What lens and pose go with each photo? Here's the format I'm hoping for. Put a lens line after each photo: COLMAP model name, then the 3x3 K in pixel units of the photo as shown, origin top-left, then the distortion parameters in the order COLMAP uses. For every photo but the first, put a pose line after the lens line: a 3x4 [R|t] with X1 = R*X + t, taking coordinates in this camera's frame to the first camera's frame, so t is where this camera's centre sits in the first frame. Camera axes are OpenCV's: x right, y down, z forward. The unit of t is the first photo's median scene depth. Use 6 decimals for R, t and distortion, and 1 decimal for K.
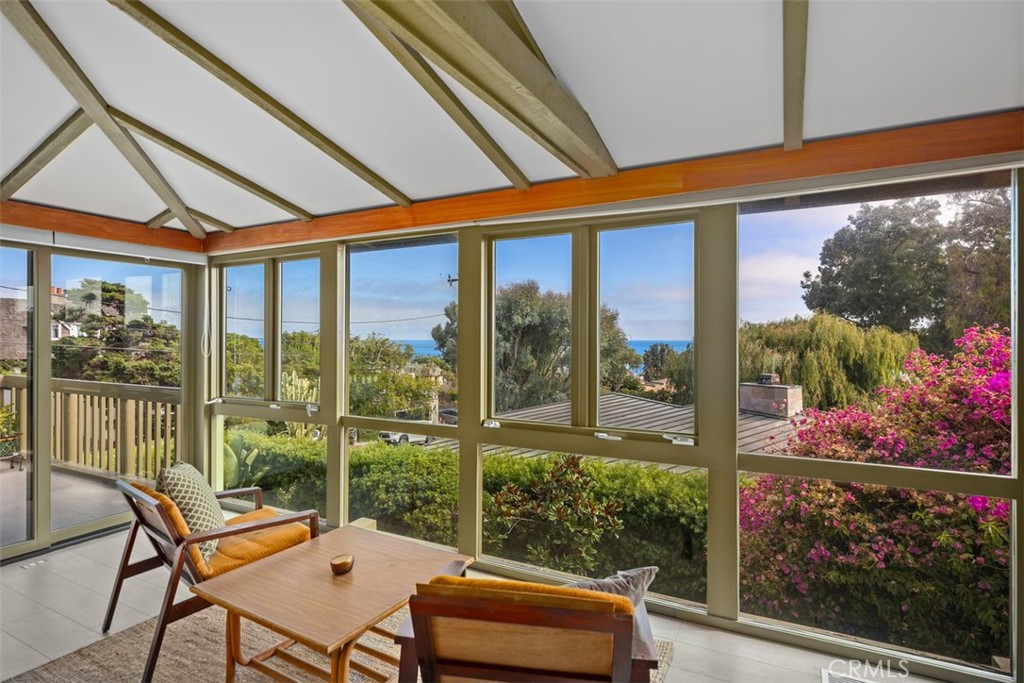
lens RADIAL K [[537.4, 0, 508.6], [0, 537.4, 334.0], [0, 0, 1]] dist [-0.002456, 0.000198]
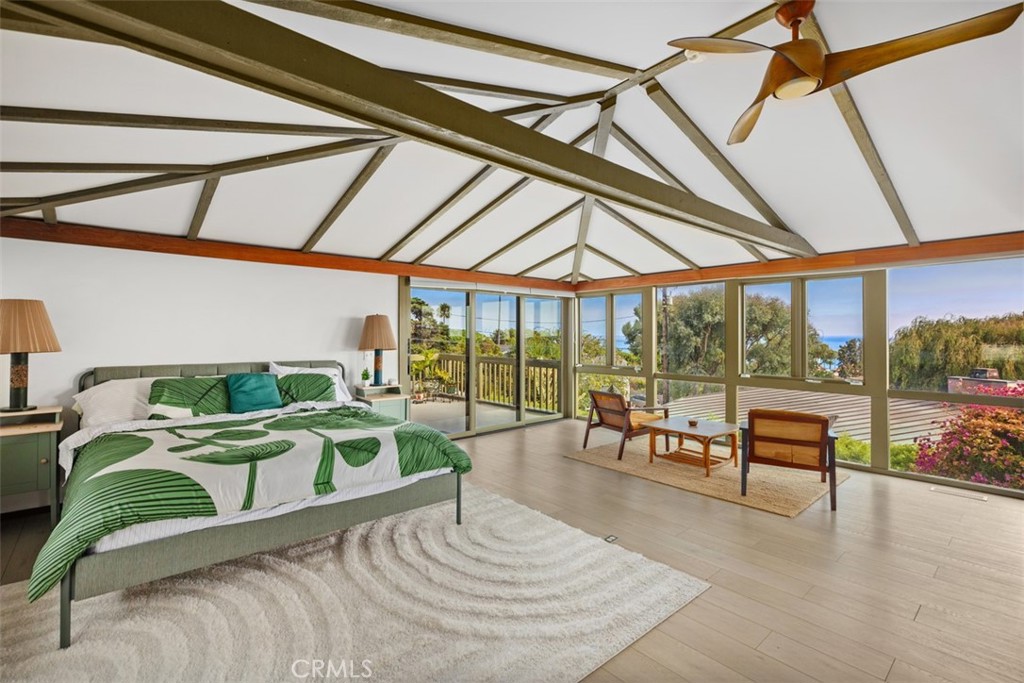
lens RADIAL K [[461.6, 0, 509.8], [0, 461.6, 329.1], [0, 0, 1]] dist [0.002519, 0.000284]
pose [[0.931735, -0.005524, -0.363096, -0.132411], [0.004445, 0.999983, -0.003807, -0.003679], [0.363111, 0.001933, 0.931744, -0.558402]]
